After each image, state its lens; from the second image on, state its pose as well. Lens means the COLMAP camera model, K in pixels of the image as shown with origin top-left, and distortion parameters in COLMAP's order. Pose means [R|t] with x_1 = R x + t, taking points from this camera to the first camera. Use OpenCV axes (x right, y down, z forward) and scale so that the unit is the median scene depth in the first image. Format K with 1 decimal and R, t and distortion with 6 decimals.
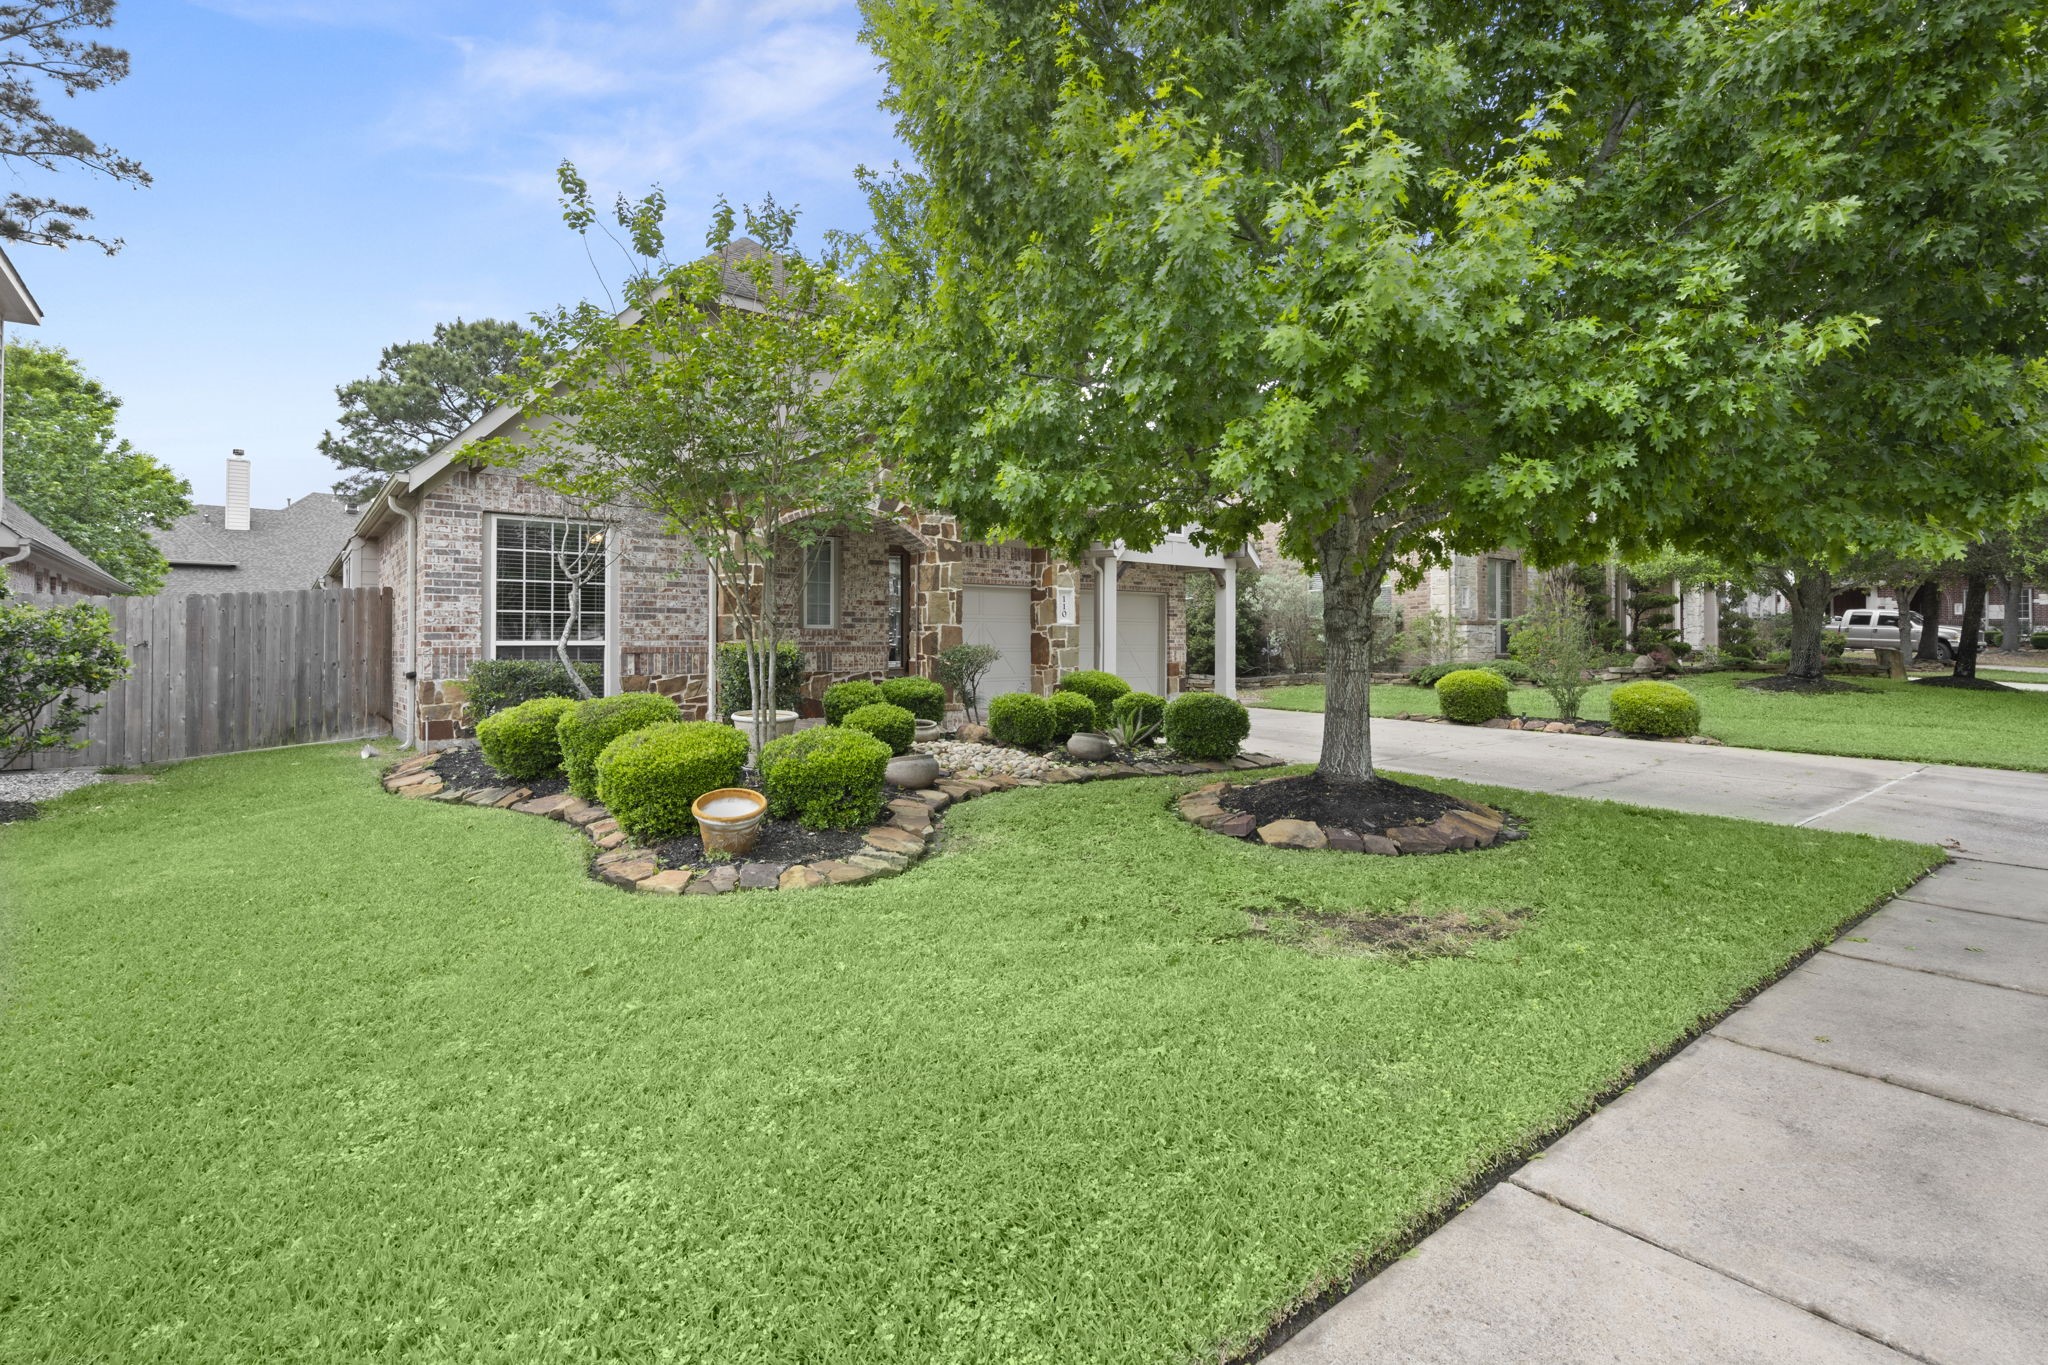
lens RADIAL K [[973.3, 0, 1022.2], [0, 973.3, 668.5], [0, 0, 1]] dist [-0.000963, 0.000212]
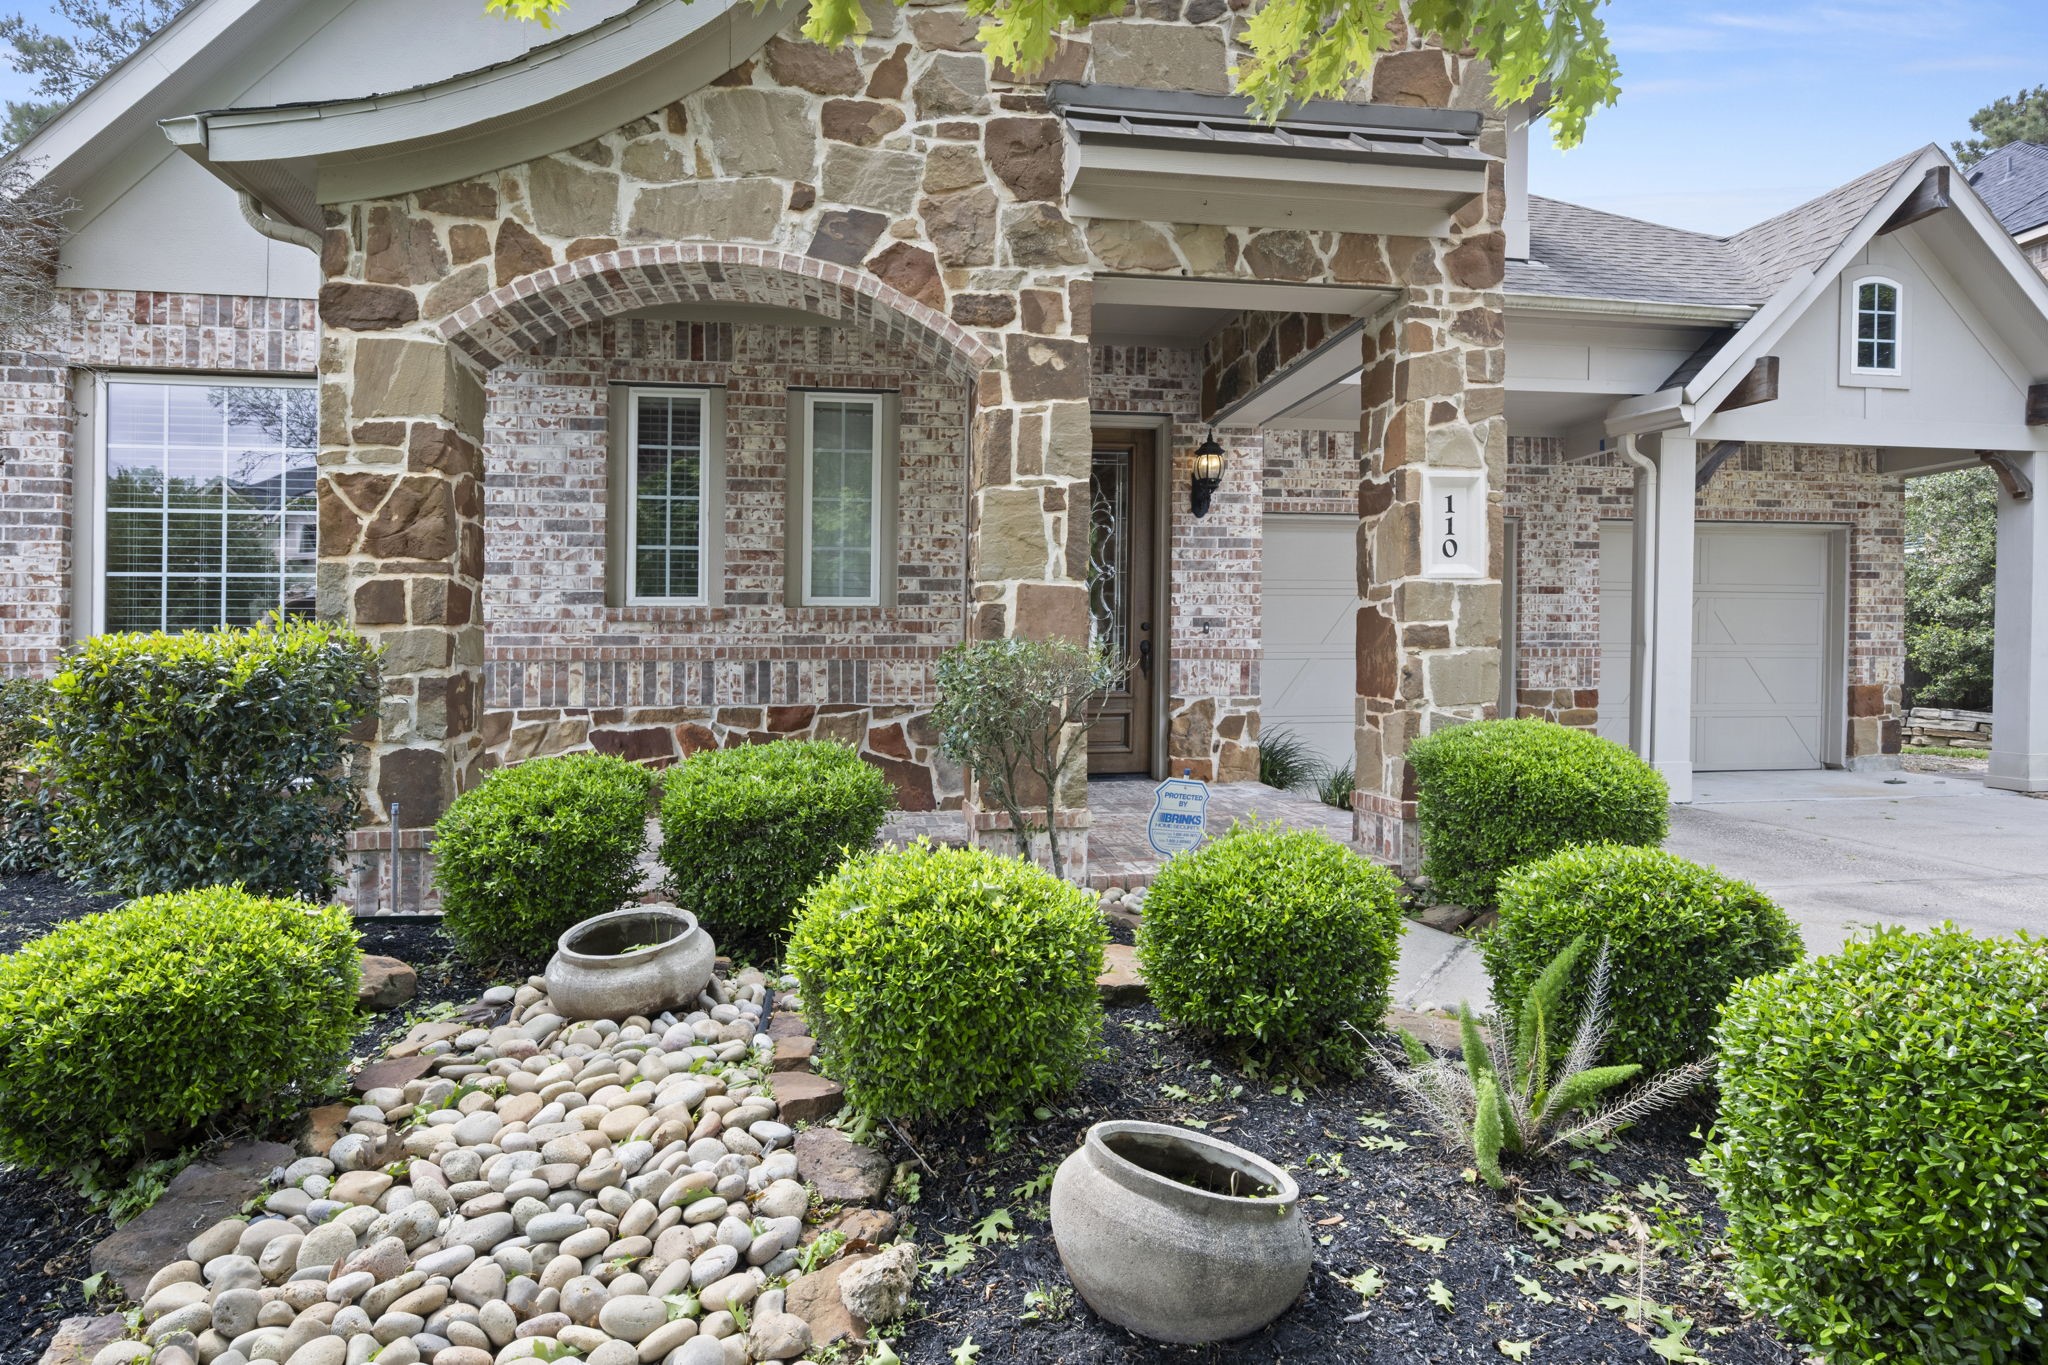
lens RADIAL K [[1121.8, 0, 1010.7], [0, 1121.8, 680.3], [0, 0, 1]] dist [-0.003103, 0.001635]
pose [[0.874476, 0.011215, -0.484939, 0.109888], [-0.009685, 0.999937, 0.005659, -0.012253], [0.484972, -0.000252, 0.874530, 0.650817]]
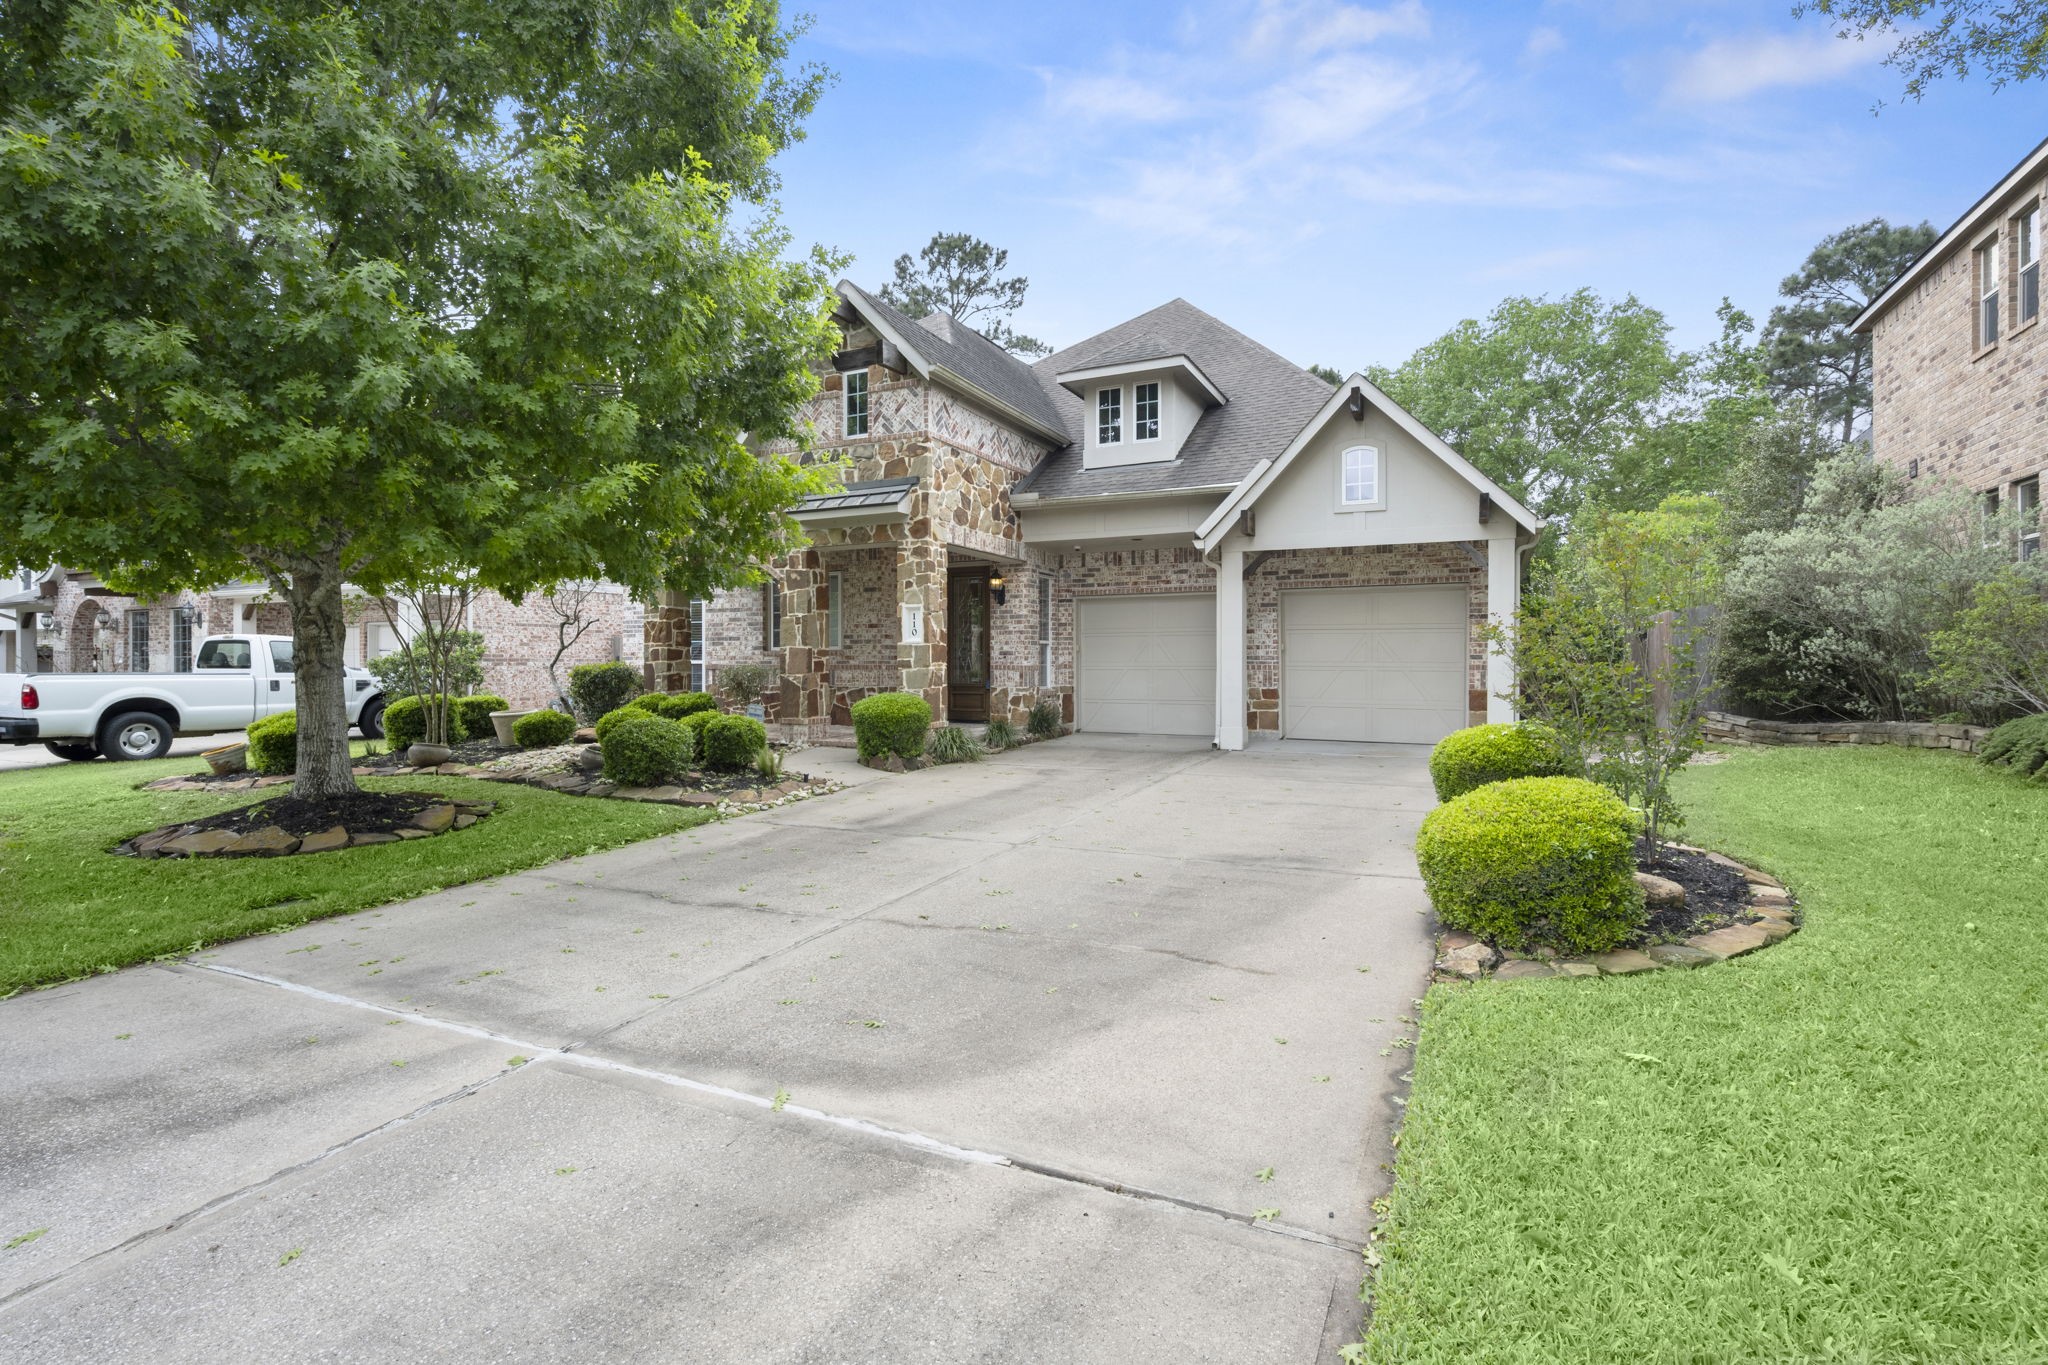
lens RADIAL K [[949.1, 0, 1024.0], [0, 949.1, 682.5], [0, 0, 1]] dist [-0.000209, 0.000043]
pose [[0.426254, 0.024936, -0.904260, 1.022583], [-0.018166, 0.999654, 0.019004, -0.029812], [0.904421, 0.008326, 0.426560, 0.783529]]
